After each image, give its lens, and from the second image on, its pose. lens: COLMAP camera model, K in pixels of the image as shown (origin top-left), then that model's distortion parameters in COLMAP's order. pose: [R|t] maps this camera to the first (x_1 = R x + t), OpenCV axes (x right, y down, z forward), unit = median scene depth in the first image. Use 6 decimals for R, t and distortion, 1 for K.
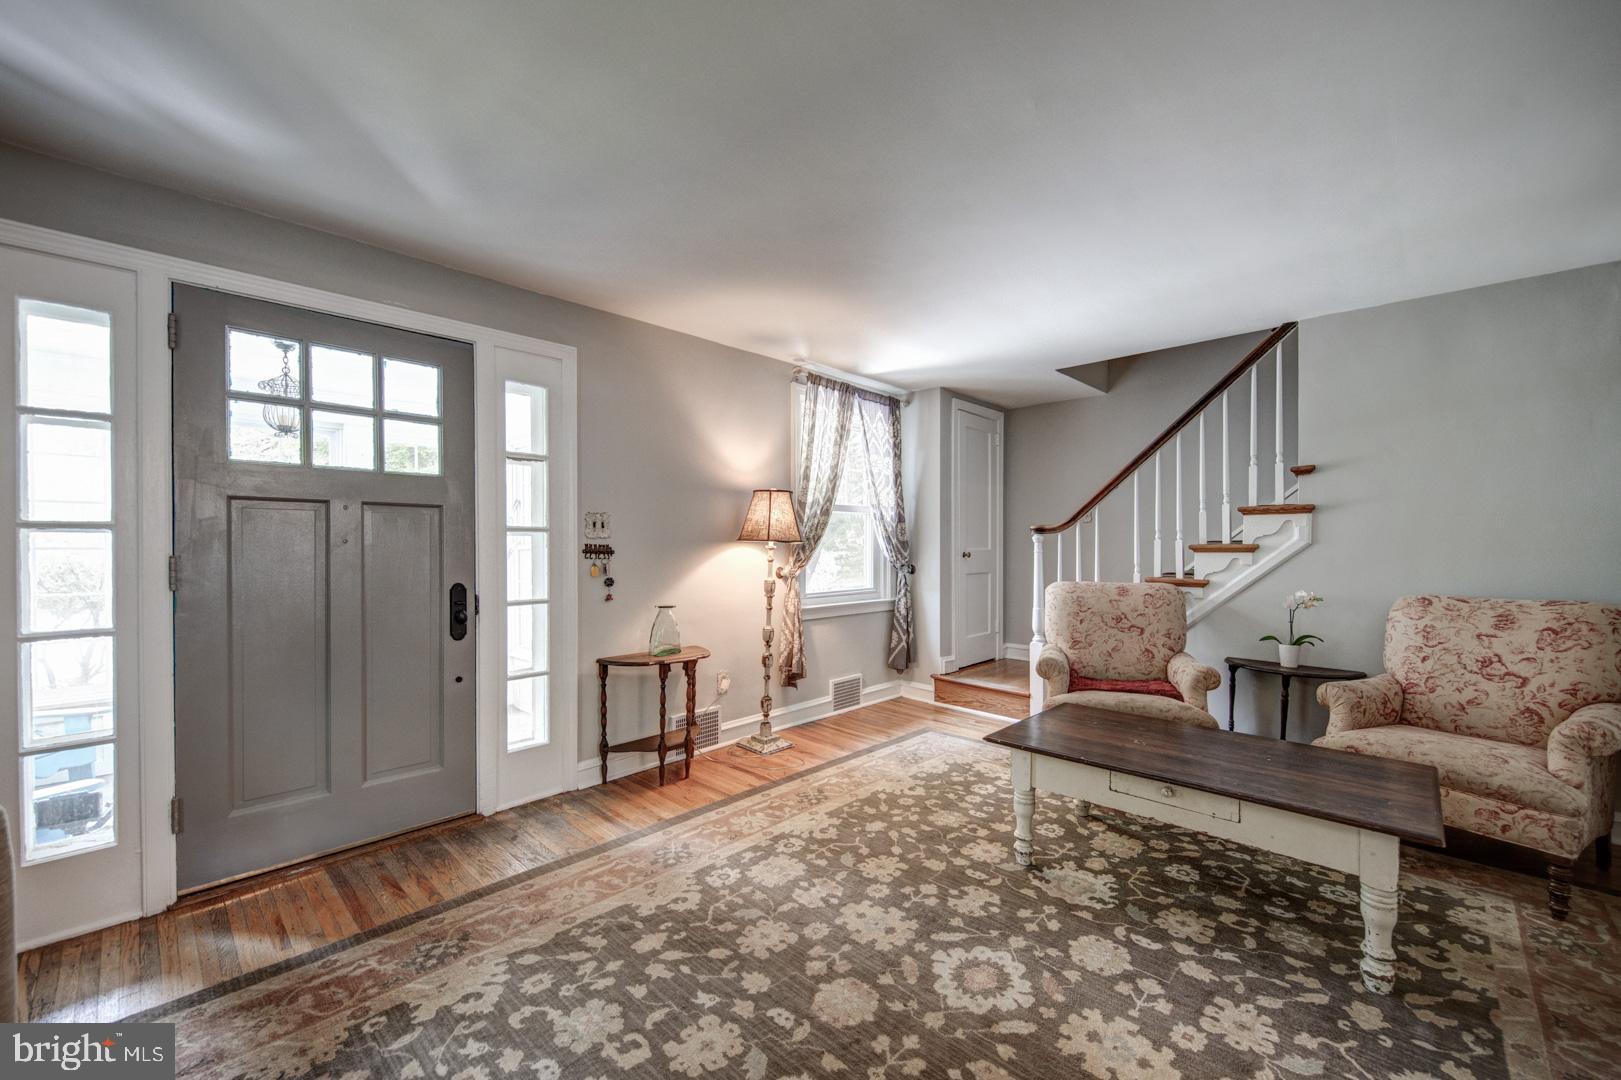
lens RADIAL K [[638.2, 0, 814.5], [0, 638.2, 544.6], [0, 0, 1]] dist [0.000734, 0.000098]
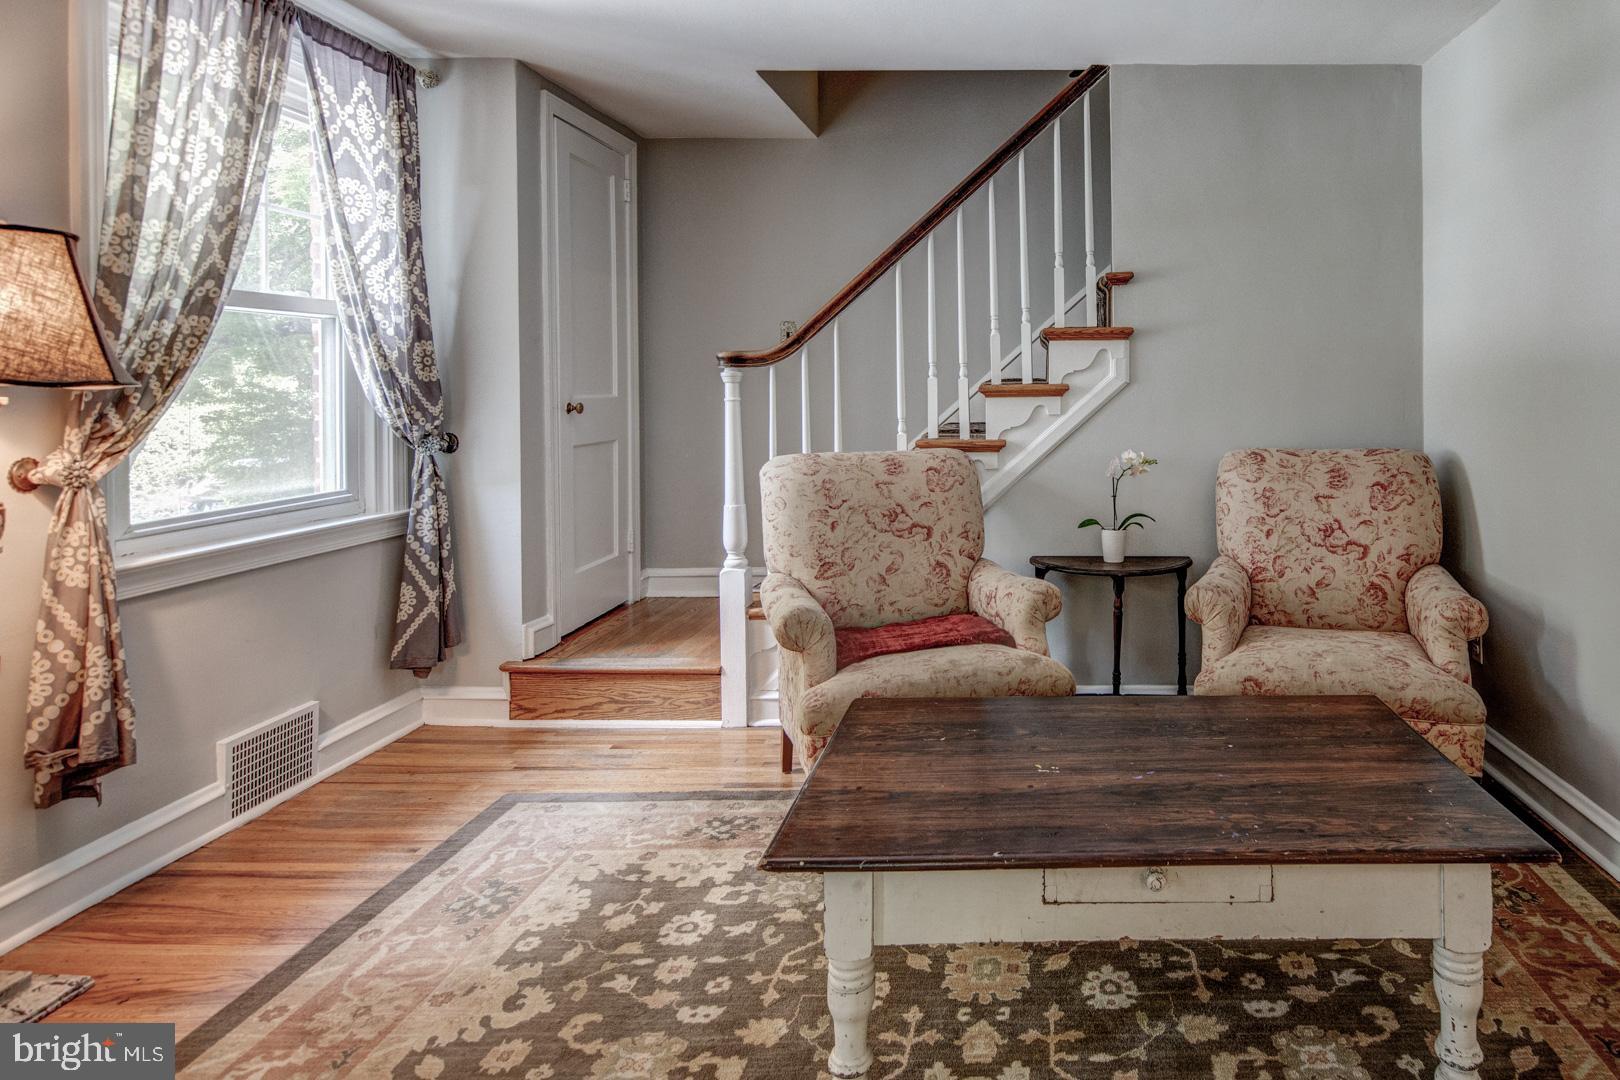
lens RADIAL K [[758.2, 0, 854.8], [0, 758.2, 383.7], [0, 0, 1]] dist [0.005514, -0.003176]
pose [[0.720614, -0.006318, 0.693307, -0.019763], [0.006988, 0.999974, 0.001850, -0.003379], [-0.693301, 0.003512, 0.720640, 0.496819]]
